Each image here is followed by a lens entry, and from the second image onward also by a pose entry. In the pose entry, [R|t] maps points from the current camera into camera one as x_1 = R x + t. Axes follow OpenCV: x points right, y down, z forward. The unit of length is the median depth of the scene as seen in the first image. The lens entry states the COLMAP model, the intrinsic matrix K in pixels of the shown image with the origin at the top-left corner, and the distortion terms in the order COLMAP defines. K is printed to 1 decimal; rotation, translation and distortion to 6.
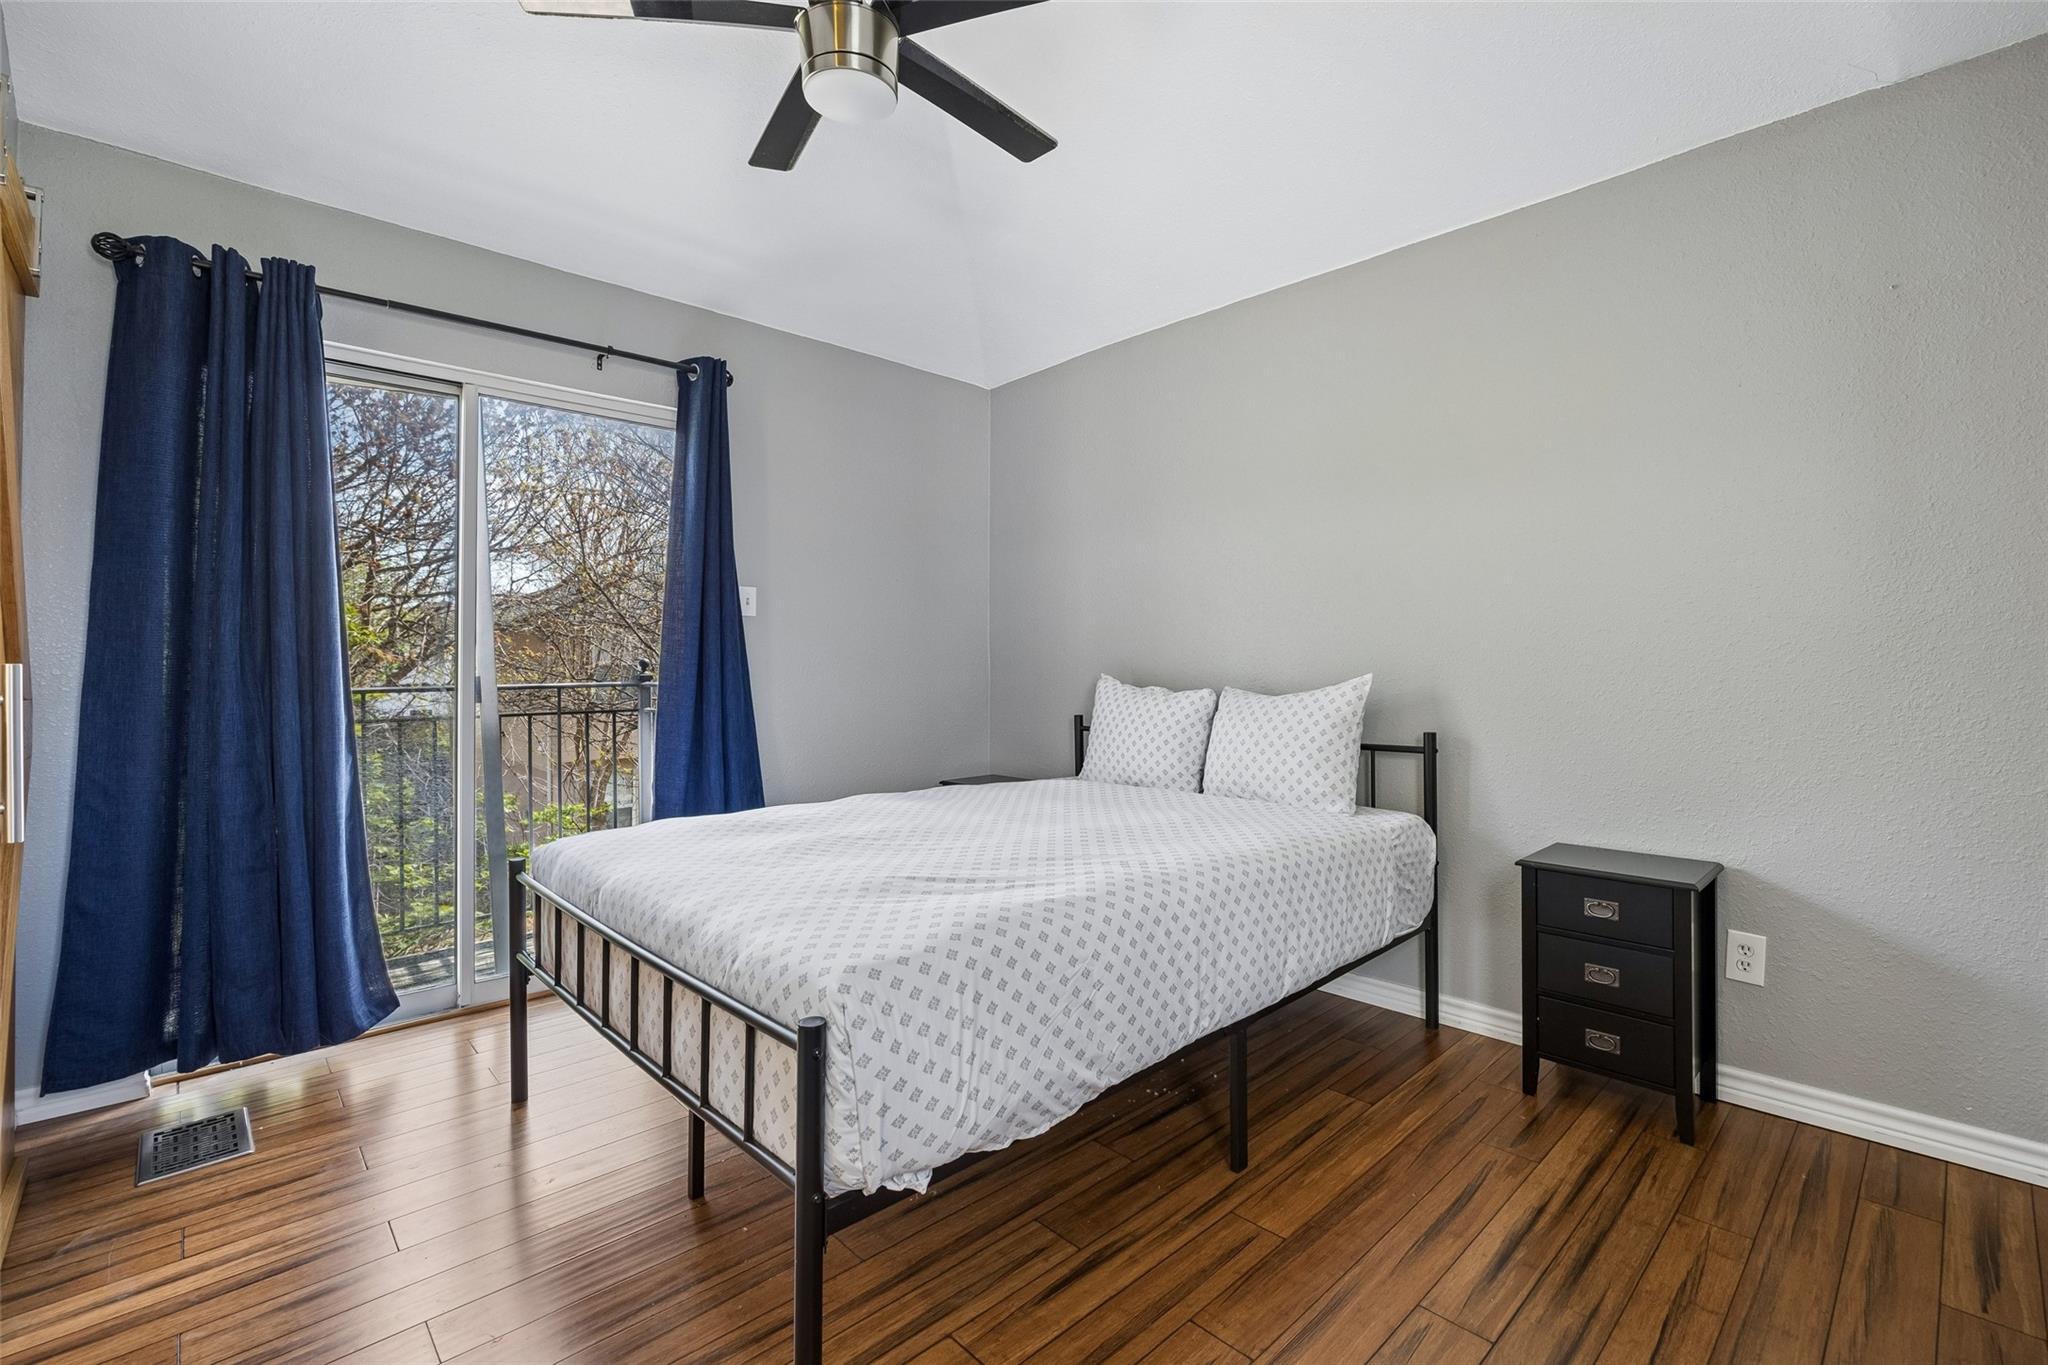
lens RADIAL K [[906.5, 0, 1027.0], [0, 906.5, 665.3], [0, 0, 1]] dist [-0.002016, -0.000097]
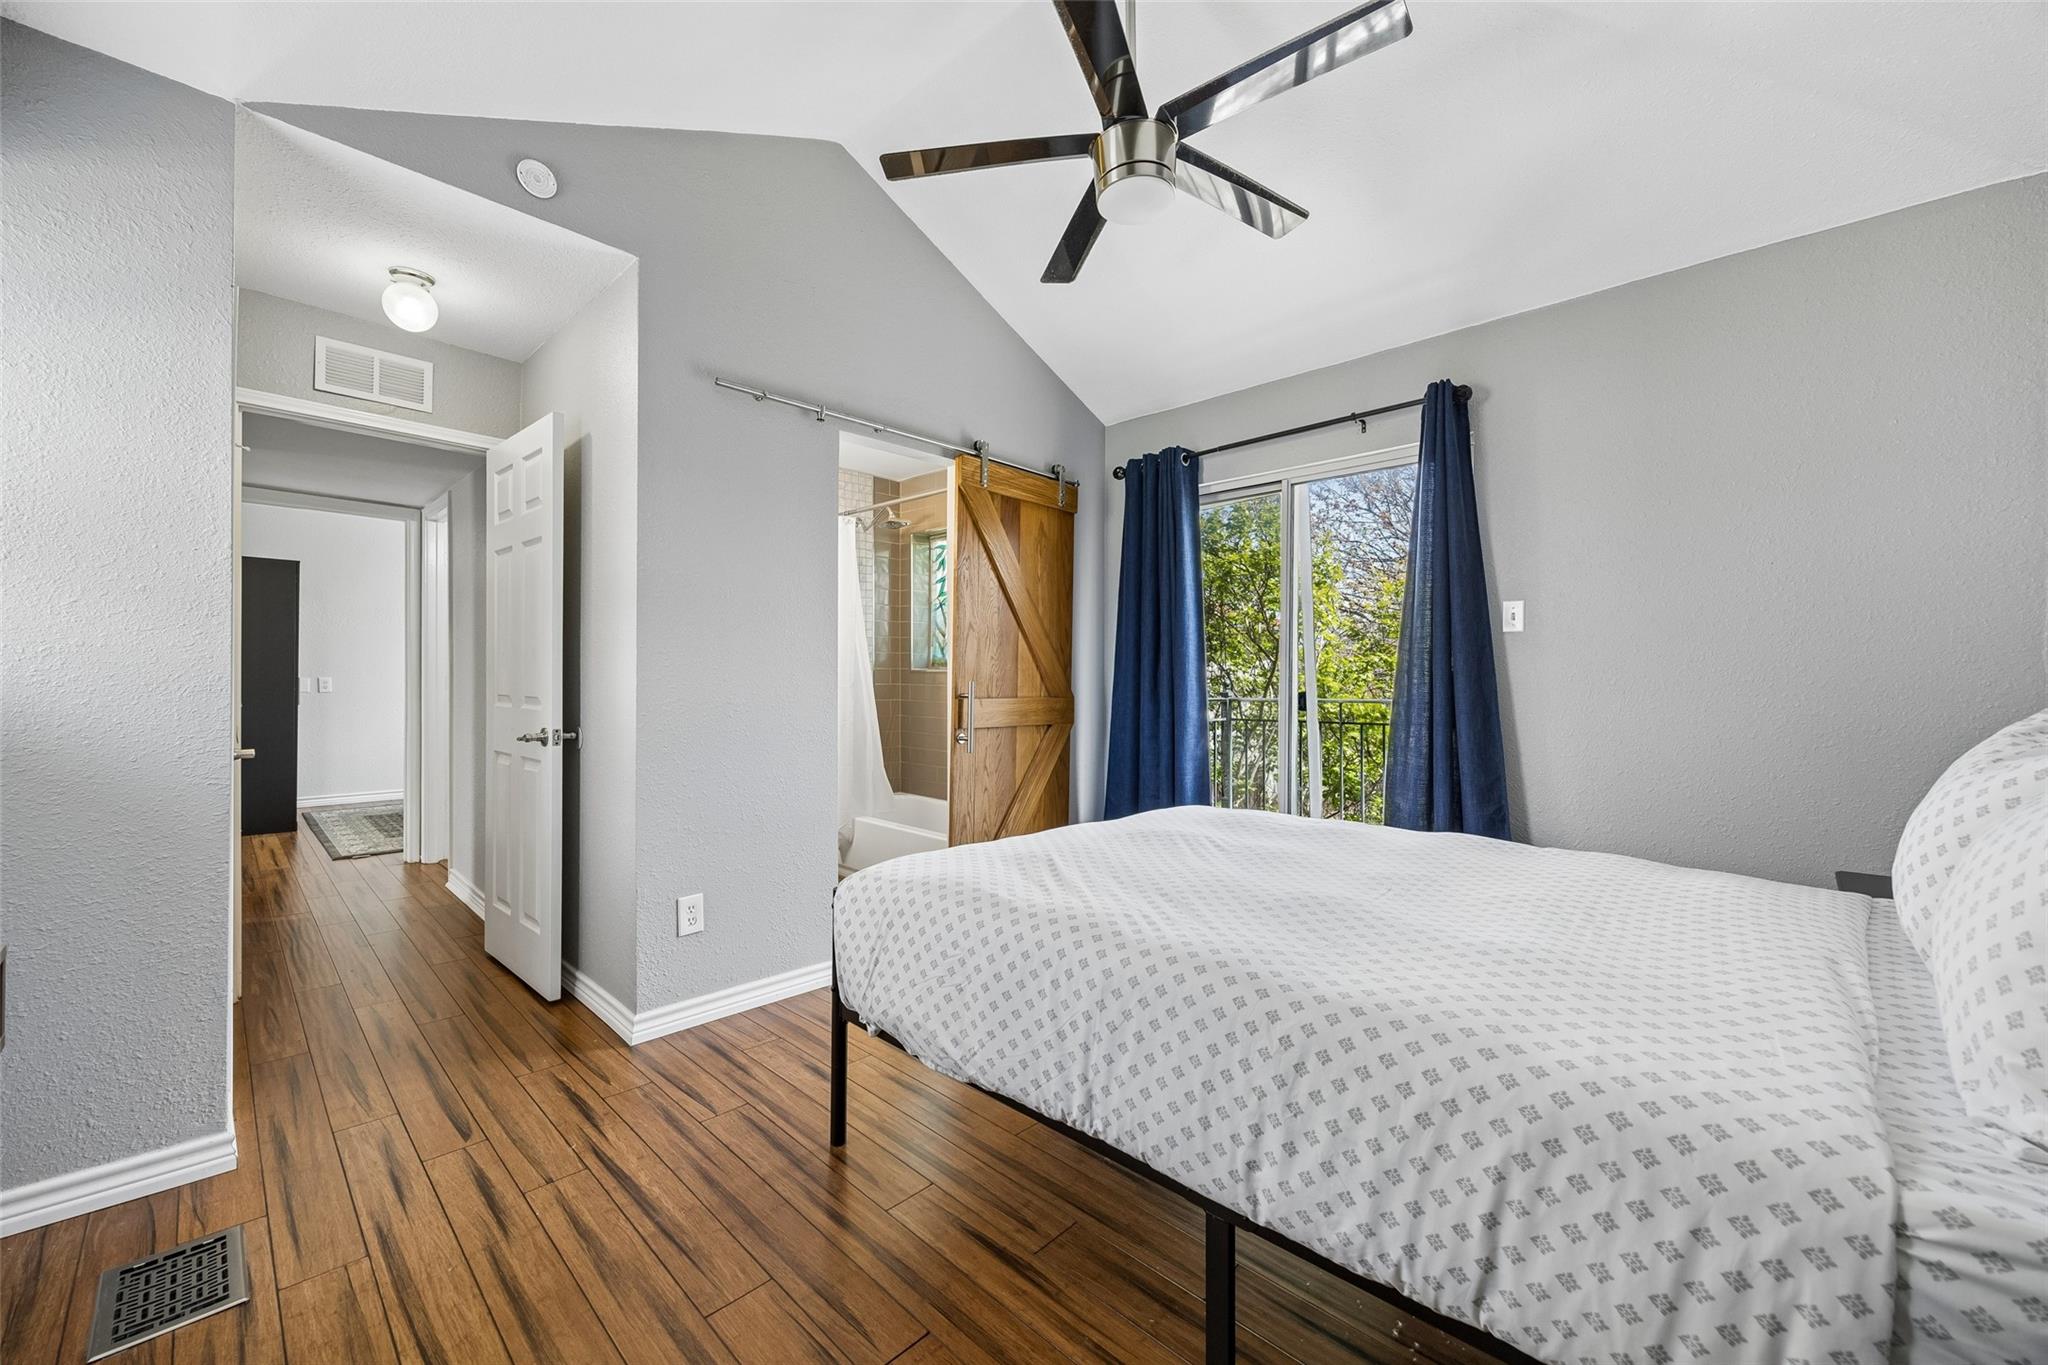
lens RADIAL K [[785.5, 0, 1027.1], [0, 785.5, 678.2], [0, 0, 1]] dist [-0.005729, -0.000197]
pose [[0.050519, 0.000137, -0.998723, 0.728155], [-0.009328, 0.999956, -0.000335, -0.006069], [0.998680, 0.009333, 0.050518, 0.724985]]
